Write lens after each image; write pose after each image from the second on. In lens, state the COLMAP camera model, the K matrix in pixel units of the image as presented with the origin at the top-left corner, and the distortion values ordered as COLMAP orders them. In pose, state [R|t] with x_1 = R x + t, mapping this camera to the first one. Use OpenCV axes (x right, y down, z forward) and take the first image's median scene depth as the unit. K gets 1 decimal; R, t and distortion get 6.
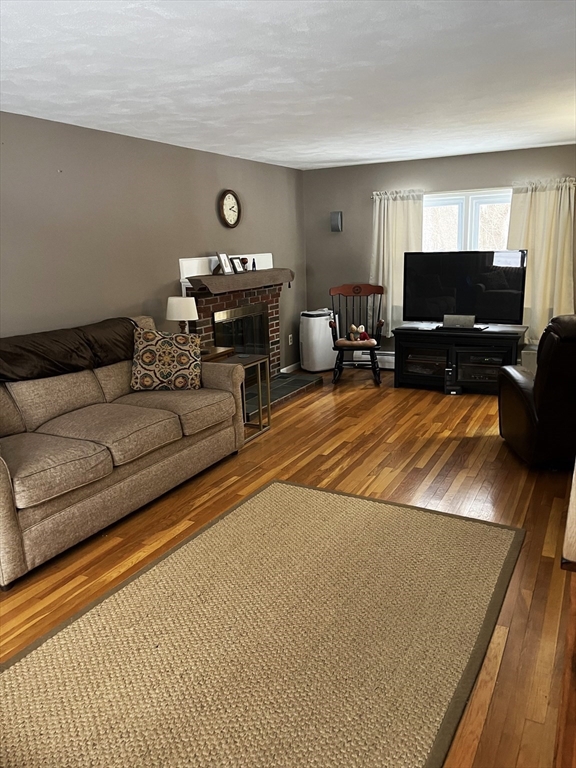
lens RADIAL K [[582.2, 0, 289.9], [0, 582.2, 385.2], [0, 0, 1]] dist [0.015469, -0.024293]
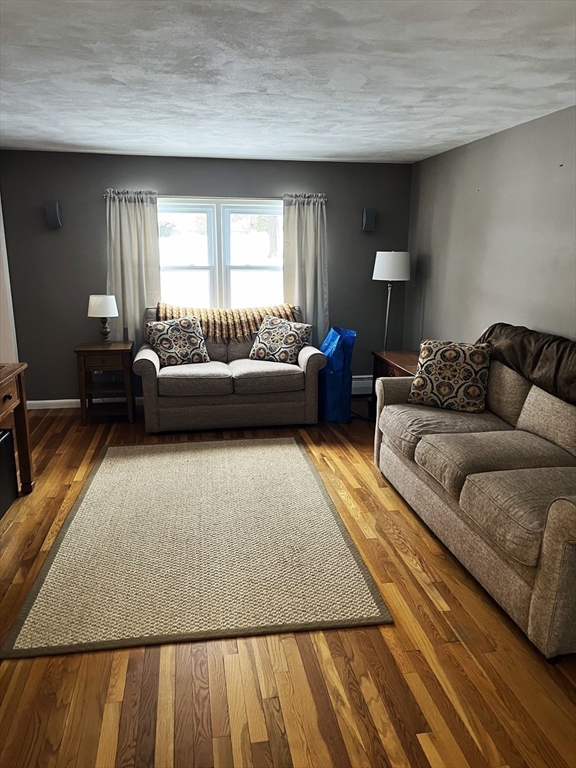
lens RADIAL K [[582.2, 0, 289.3], [0, 582.2, 383.9], [0, 0, 1]] dist [0.015469, -0.024293]
pose [[-0.790399, 0.157037, -0.592122, 0.405590], [-0.130509, 0.901228, 0.413227, -0.324988], [0.598529, 0.403891, -0.691835, 1.303133]]
